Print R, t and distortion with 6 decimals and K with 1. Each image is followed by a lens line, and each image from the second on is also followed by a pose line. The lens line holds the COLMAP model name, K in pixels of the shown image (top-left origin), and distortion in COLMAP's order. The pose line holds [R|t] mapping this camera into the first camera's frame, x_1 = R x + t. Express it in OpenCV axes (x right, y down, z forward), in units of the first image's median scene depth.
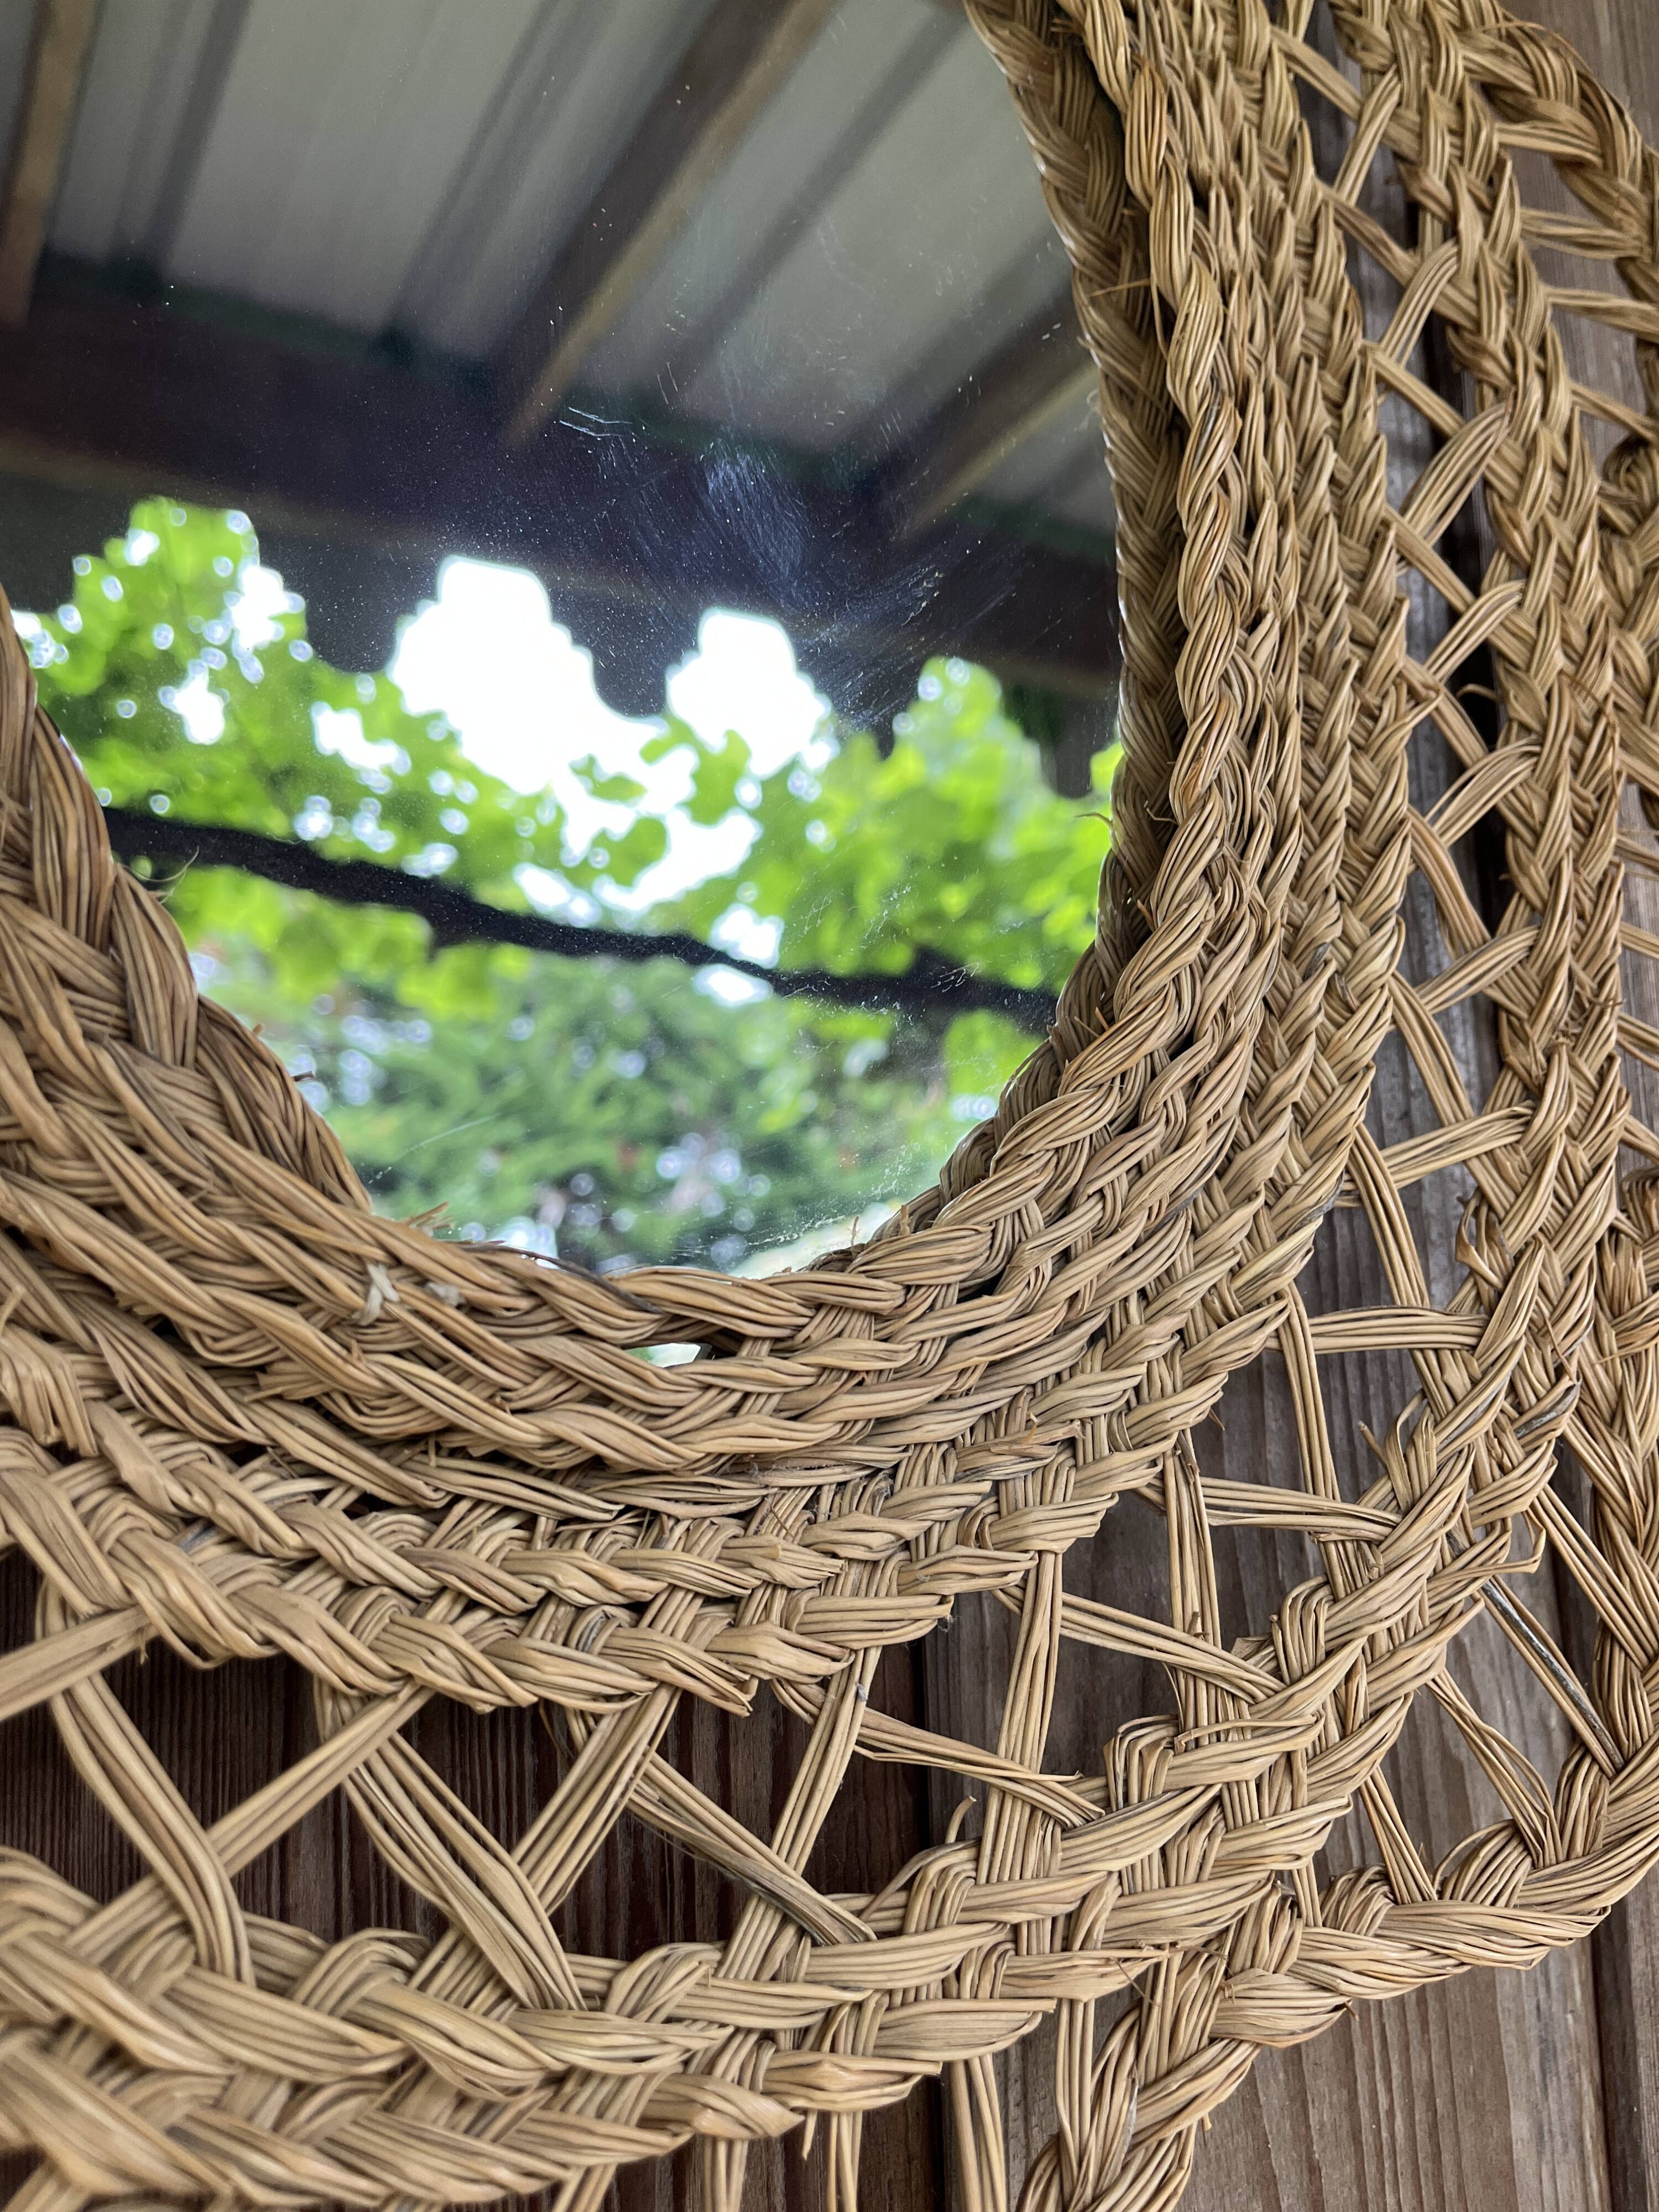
lens RADIAL K [[1695.3, 0, 825.1], [0, 1695.3, 1094.7], [0, 0, 1]] dist [0.066644, -0.113368]
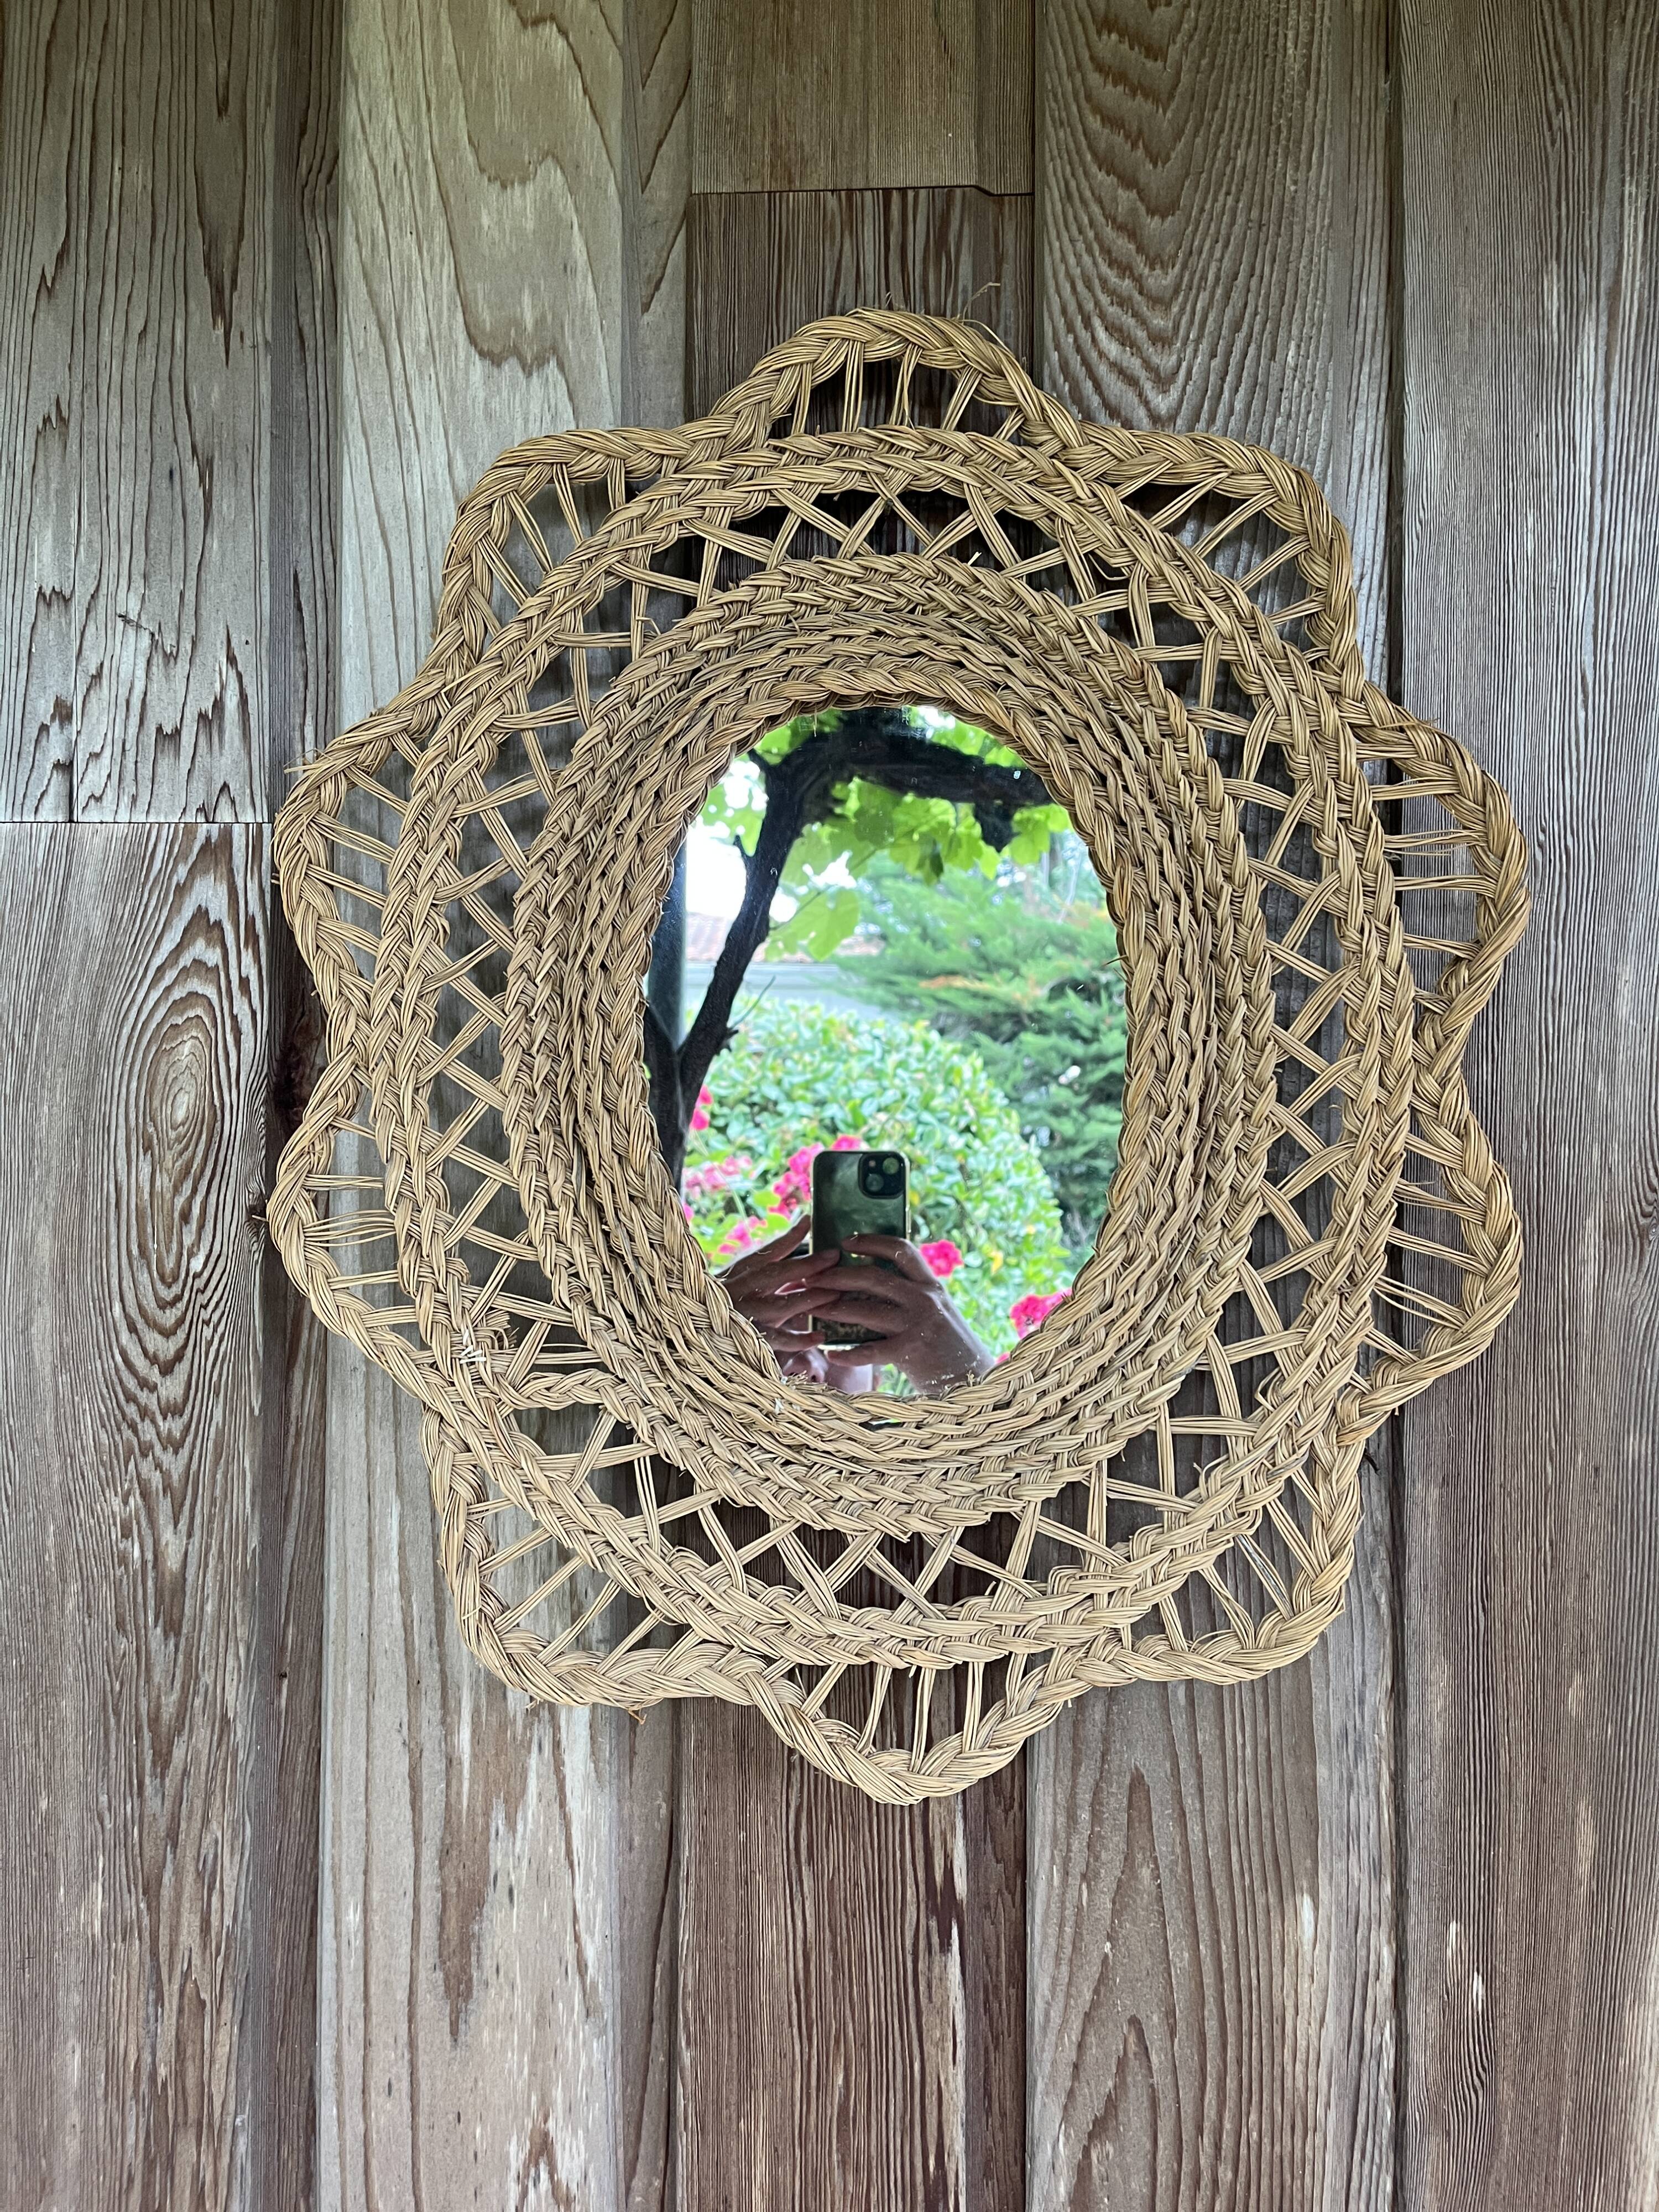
lens RADIAL K [[1675.1, 0, 843.3], [0, 1675.1, 1103.5], [0, 0, 1]] dist [0.027606, -0.004936]
pose [[0.864350, 0.026272, -0.502204, 1.218473], [0.049030, 0.989474, 0.136149, -0.750449], [0.500495, -0.142303, 0.853964, -1.367218]]
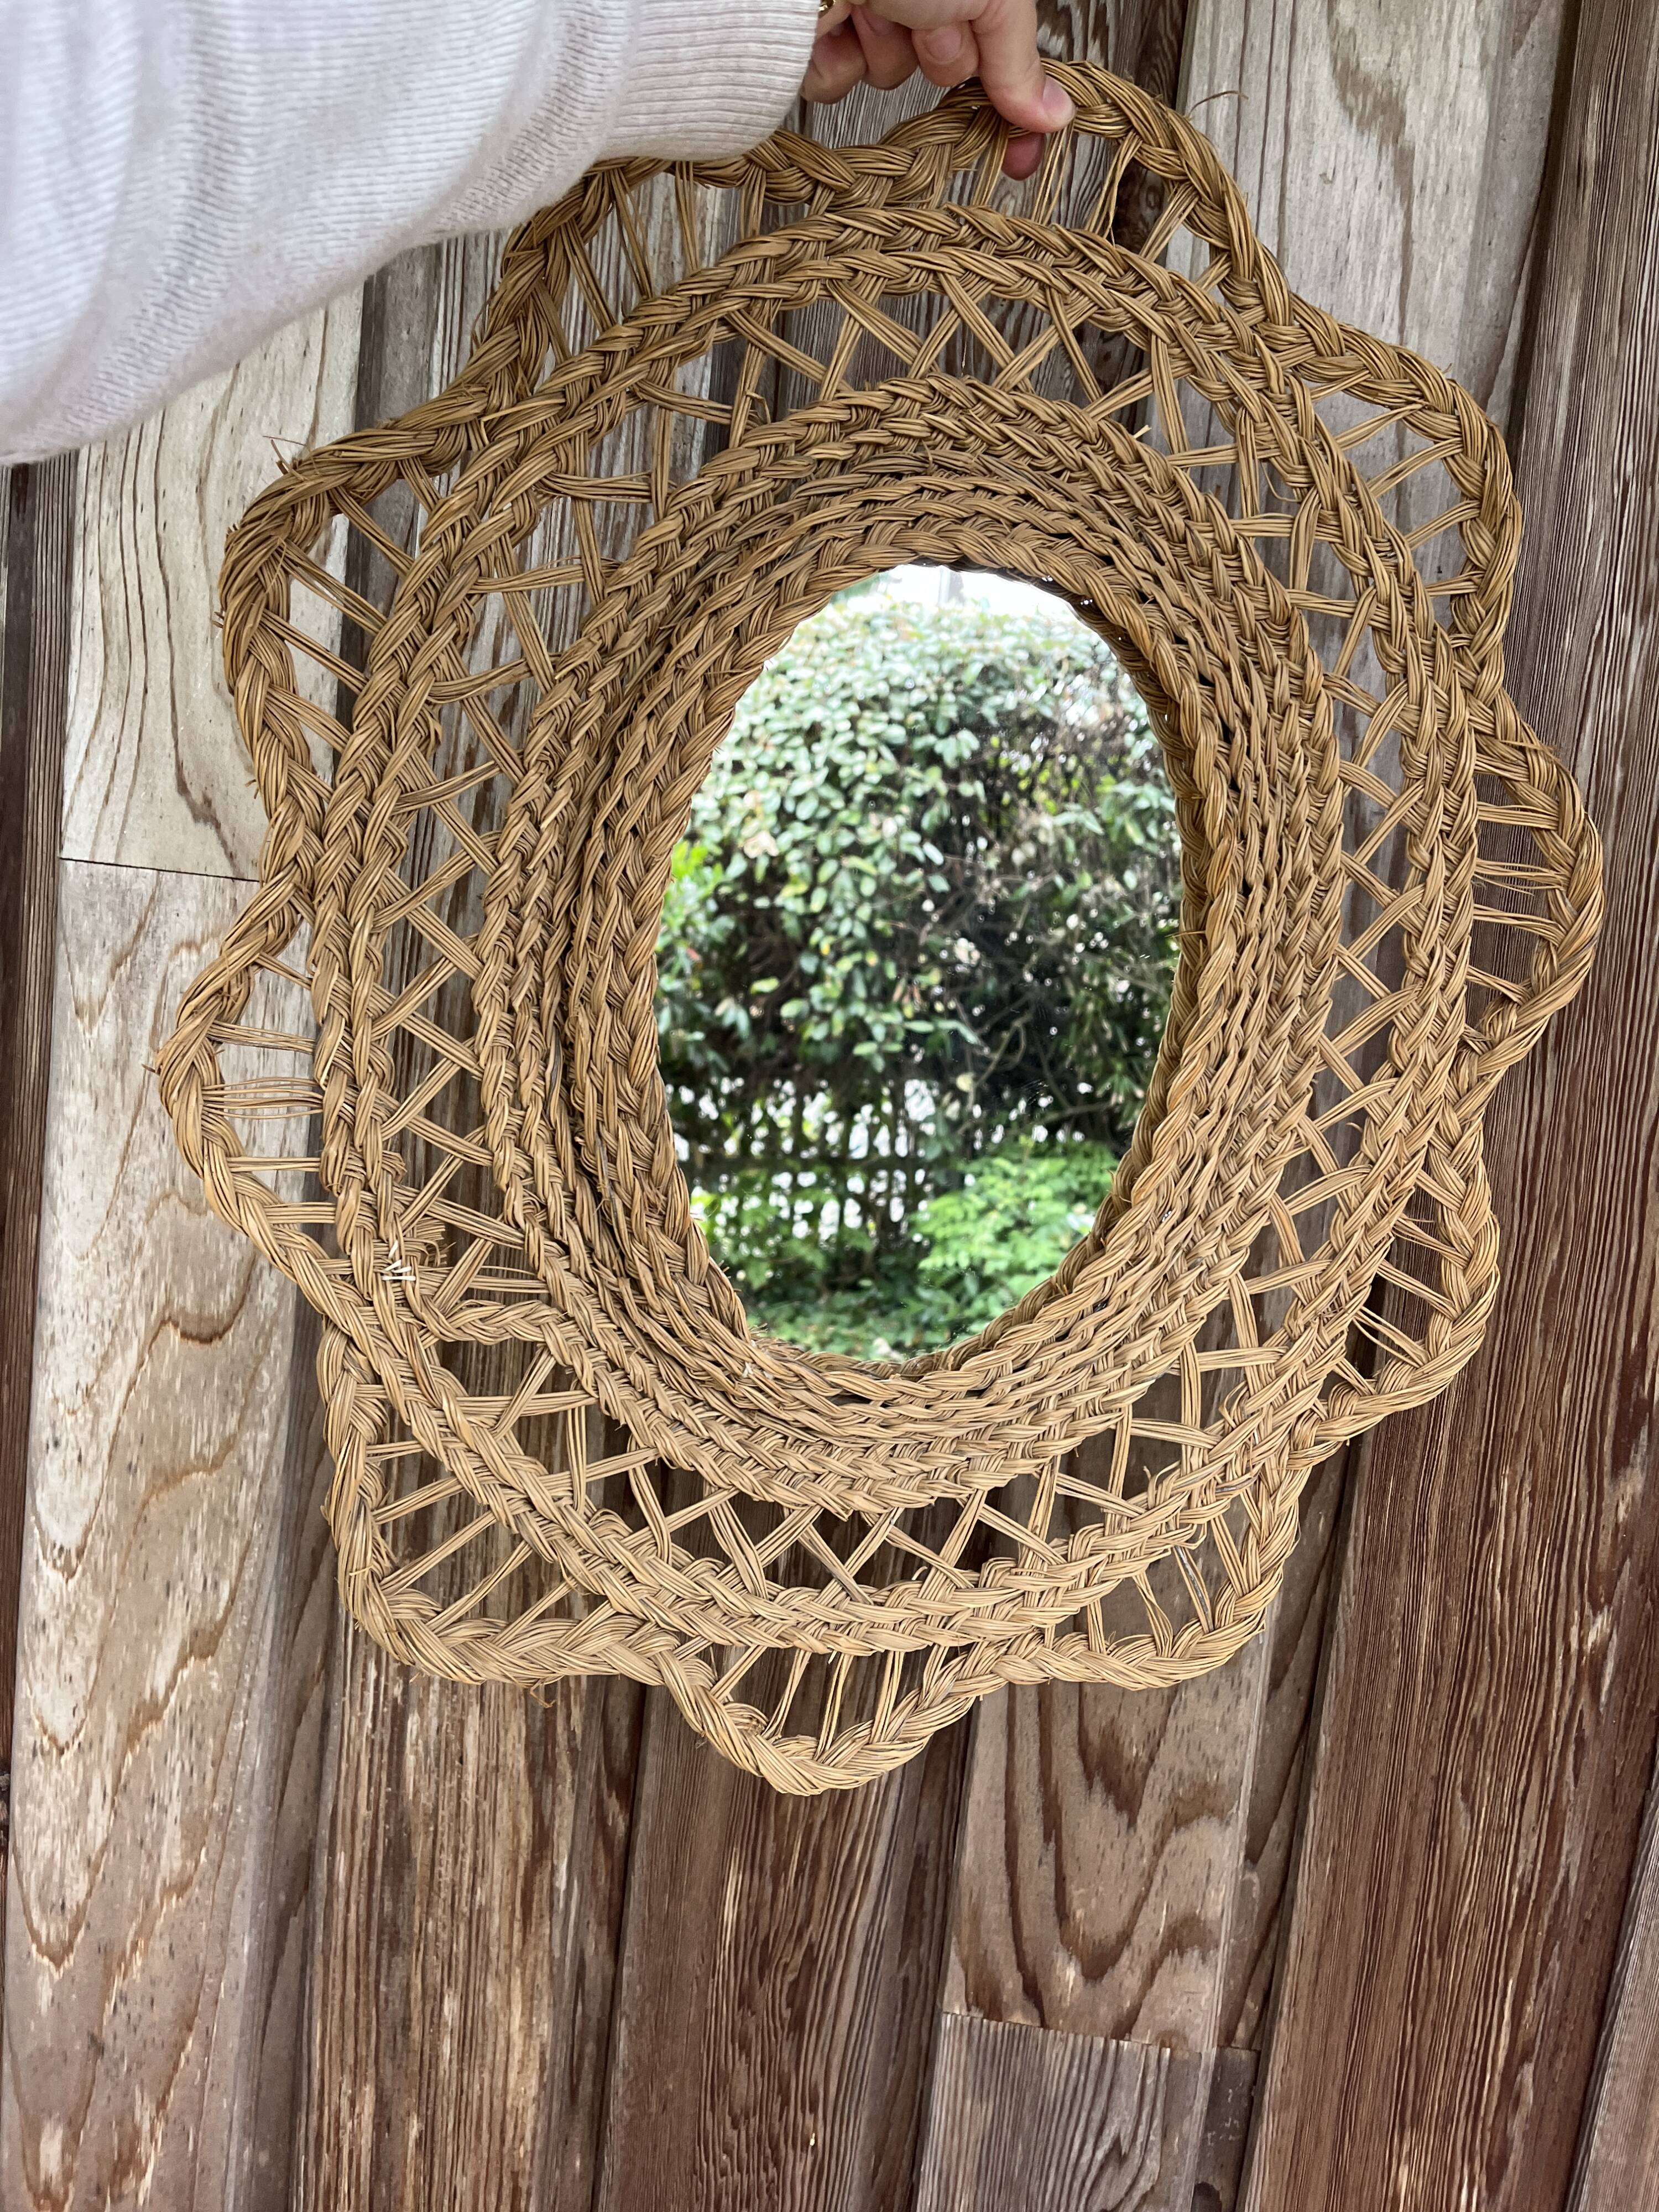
lens RADIAL K [[1681.7, 0, 835.3], [0, 1681.7, 1079.9], [0, 0, 1]] dist [0.075279, -0.112726]
pose [[0.944063, 0.259091, -0.204000, 0.286457], [-0.194748, 0.937269, 0.289137, -1.008075], [0.266116, -0.233236, 0.935299, -1.294307]]
